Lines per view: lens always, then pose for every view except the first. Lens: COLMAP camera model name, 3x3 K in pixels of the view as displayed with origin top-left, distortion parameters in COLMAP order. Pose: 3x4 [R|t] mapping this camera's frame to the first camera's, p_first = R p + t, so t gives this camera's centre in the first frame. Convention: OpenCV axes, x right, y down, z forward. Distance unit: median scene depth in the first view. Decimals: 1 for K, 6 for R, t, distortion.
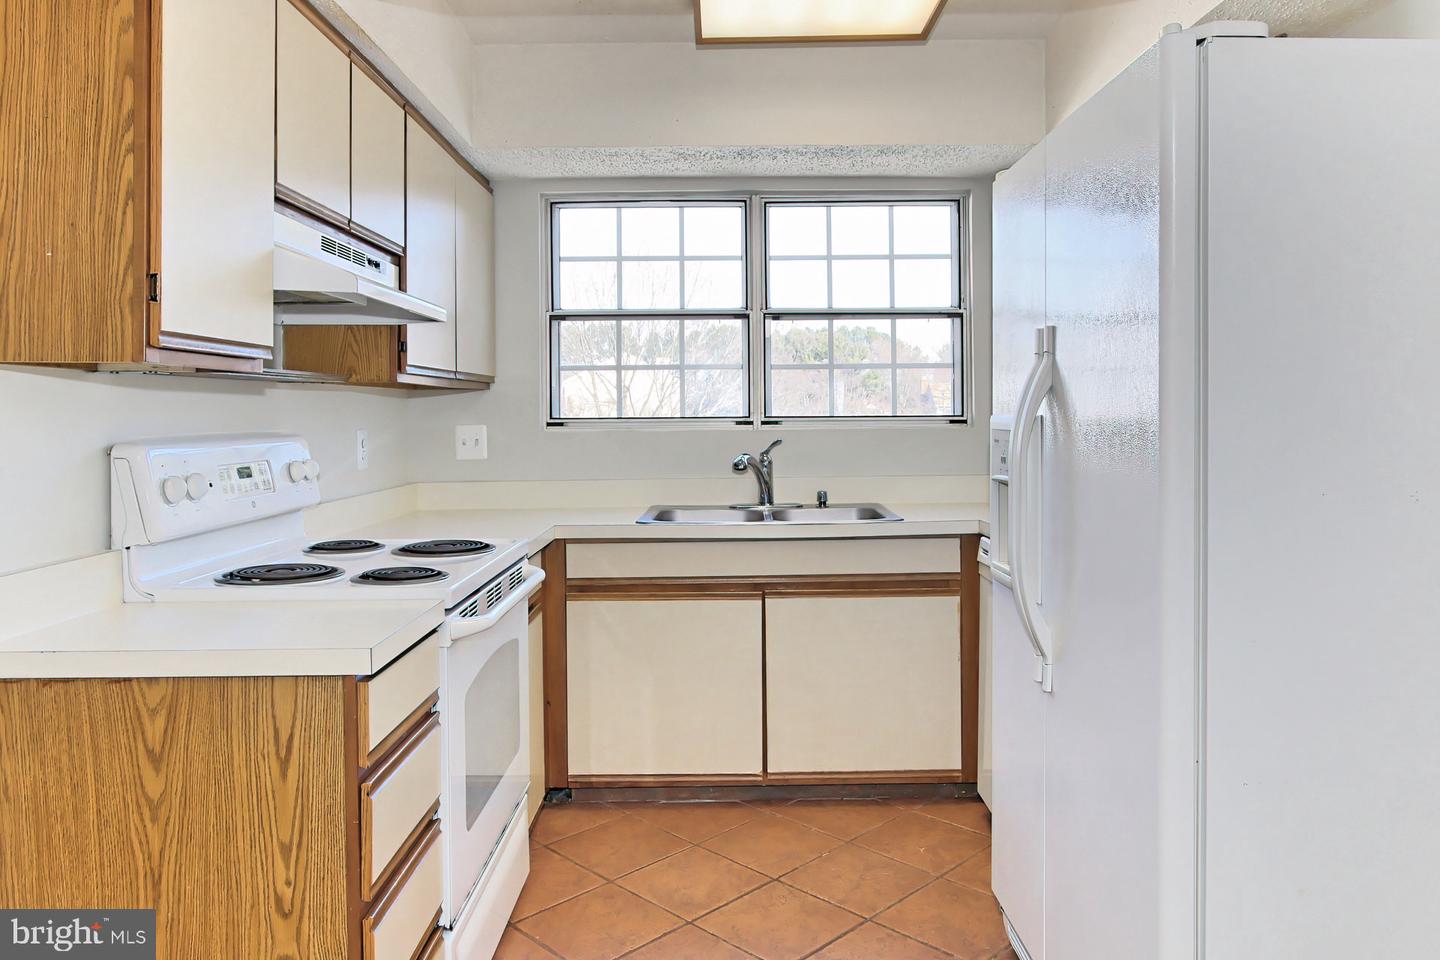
lens RADIAL K [[997.5, 0, 723.4], [0, 997.5, 417.8], [0, 0, 1]] dist [-0.006110, 0.001268]
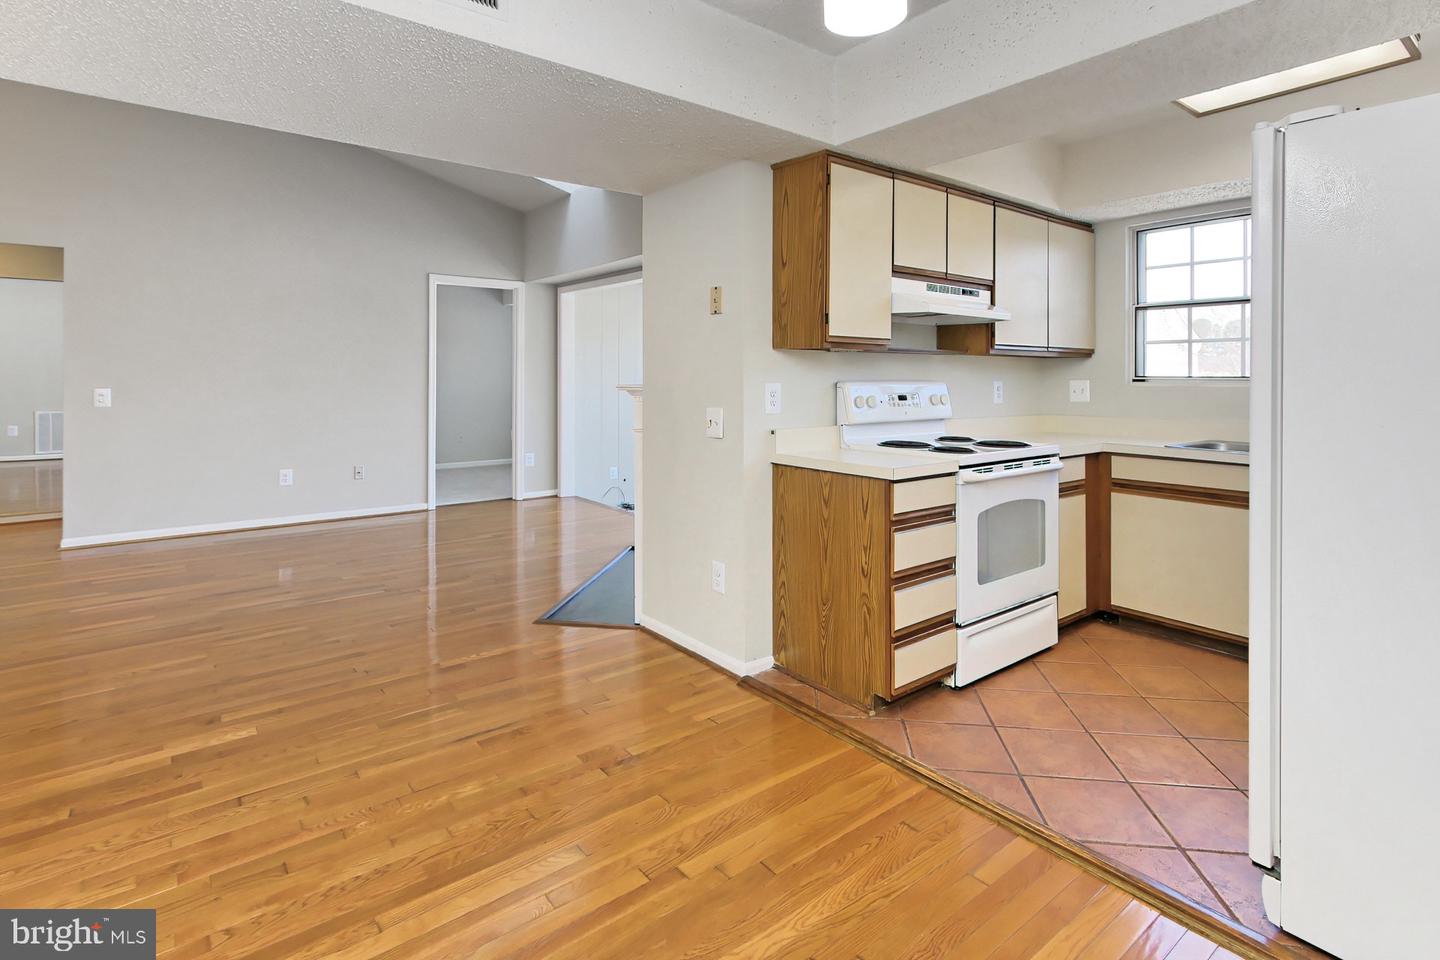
lens RADIAL K [[694.4, 0, 723.9], [0, 694.4, 374.2], [0, 0, 1]] dist [-0.000544, -0.000152]
pose [[0.610650, 0.003469, -0.791893, 0.289539], [-0.012454, 0.999909, -0.005223, 0.010792], [0.791802, 0.013052, 0.610638, -0.127873]]
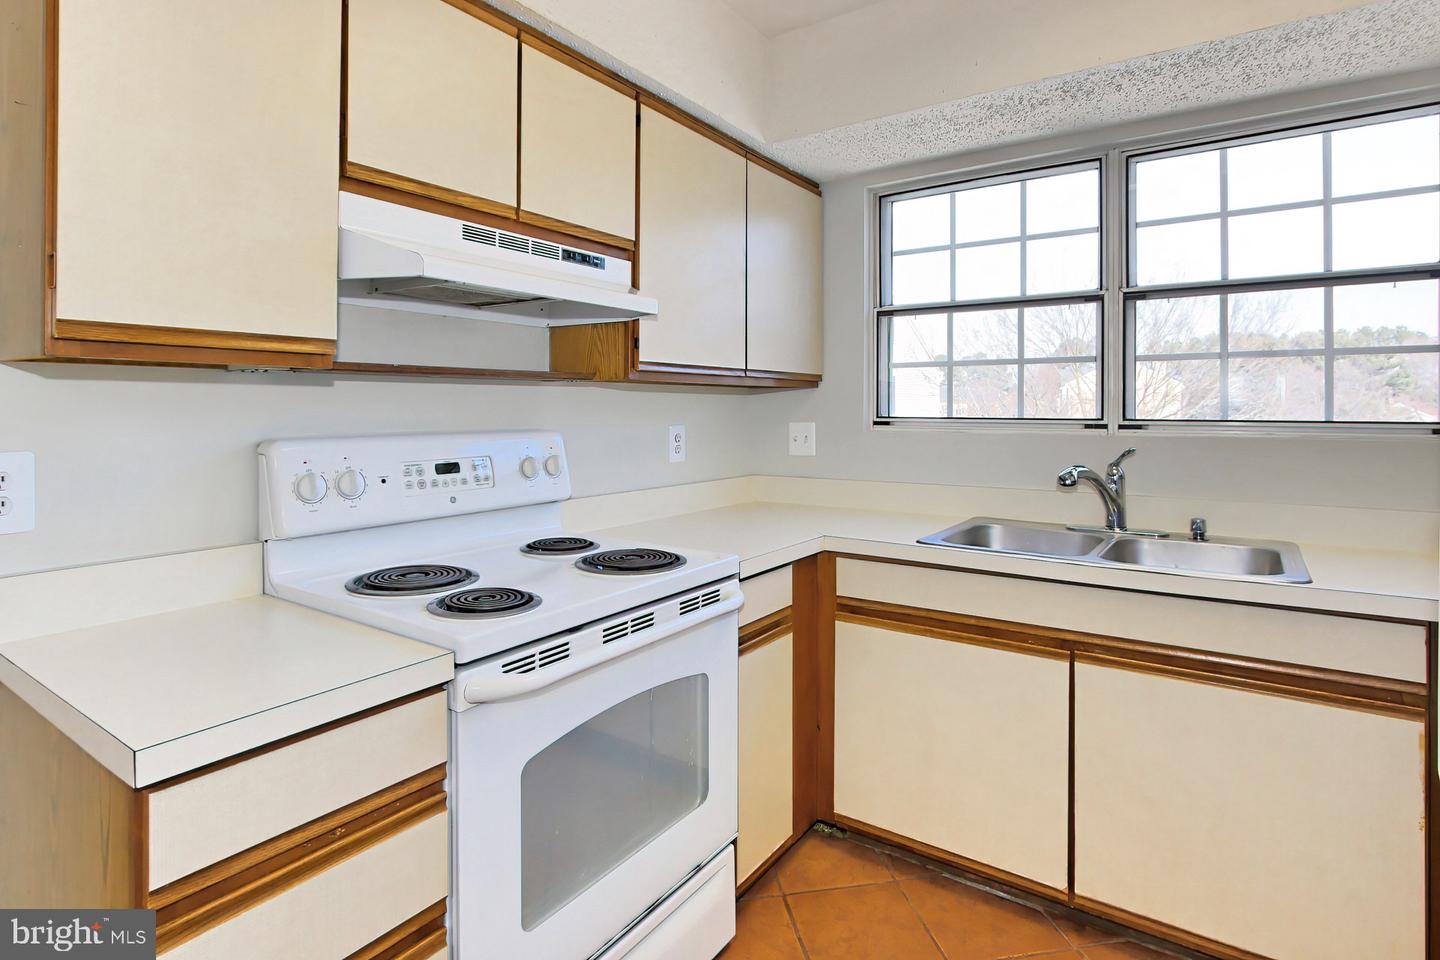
lens RADIAL K [[735.2, 0, 725.4], [0, 735.2, 407.0], [0, 0, 1]] dist [-0.006176, 0.000687]
pose [[0.825159, 0.009146, -0.564827, 0.118087], [-0.012061, 0.999926, -0.001428, -0.006837], [0.564772, 0.007991, 0.825208, 0.339901]]
